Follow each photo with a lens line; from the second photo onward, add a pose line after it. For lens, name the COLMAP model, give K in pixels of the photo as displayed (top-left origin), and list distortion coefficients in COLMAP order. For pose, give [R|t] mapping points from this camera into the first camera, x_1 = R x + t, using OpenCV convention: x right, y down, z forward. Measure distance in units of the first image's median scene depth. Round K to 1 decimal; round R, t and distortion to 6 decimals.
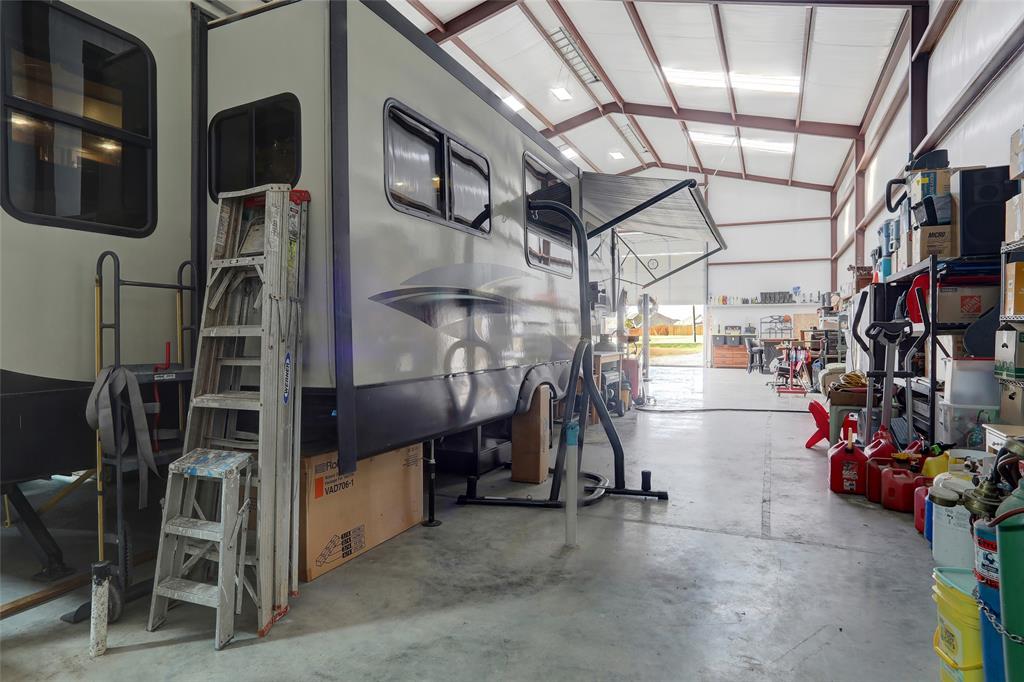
lens RADIAL K [[586.3, 0, 507.6], [0, 586.3, 335.0], [0, 0, 1]] dist [-0.072097, 0.050994]
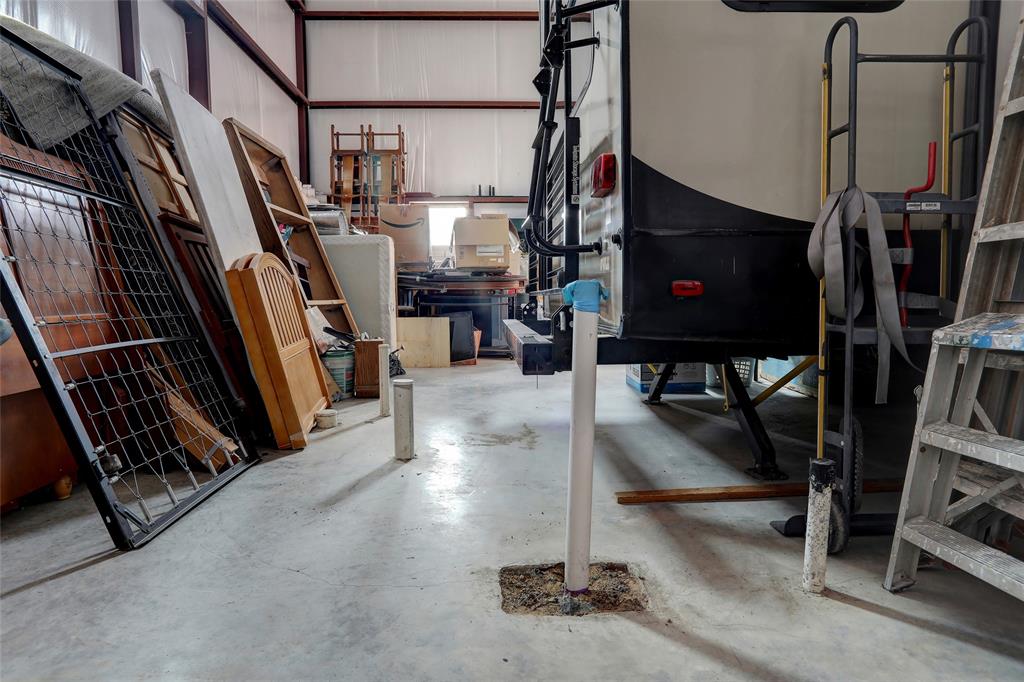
lens RADIAL K [[586.3, 0, 507.6], [0, 586.3, 335.0], [0, 0, 1]] dist [-0.072097, 0.050994]
pose [[0.447393, 0.054103, -0.892700, -0.249798], [0.005223, 0.997993, 0.063101, 0.183323], [0.894322, -0.032893, 0.446212, 0.331070]]
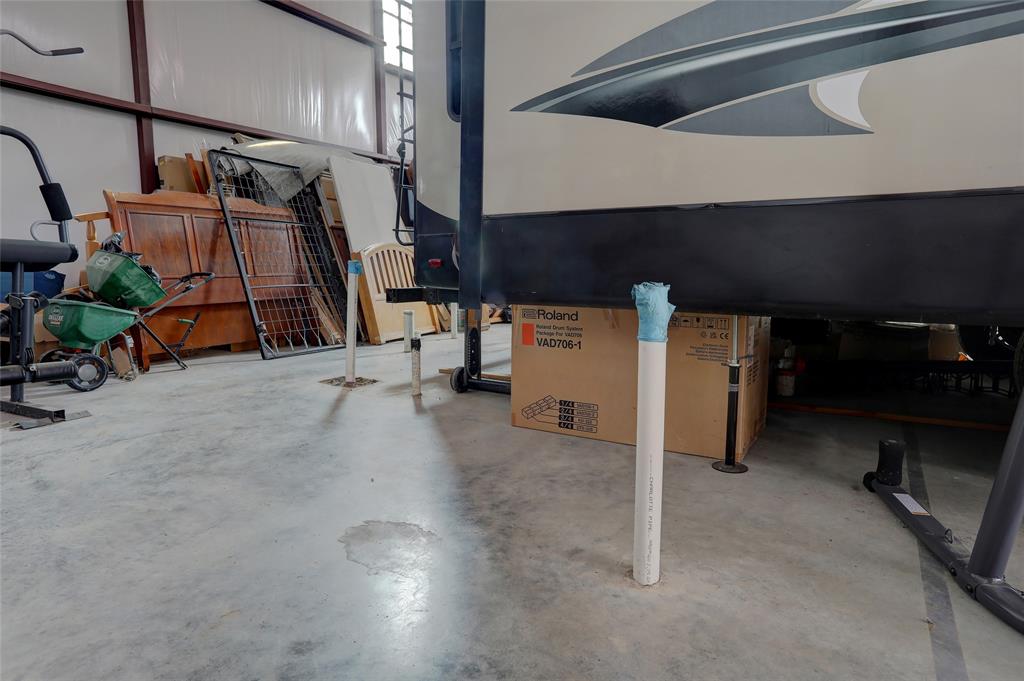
lens RADIAL K [[586.3, 0, 507.6], [0, 586.3, 334.5], [0, 0, 1]] dist [-0.072097, 0.050994]
pose [[-0.142974, 0.114200, -0.983116, 0.696345], [0.000825, 0.993334, 0.115267, 0.180926], [0.989726, 0.015669, -0.142115, 1.279135]]
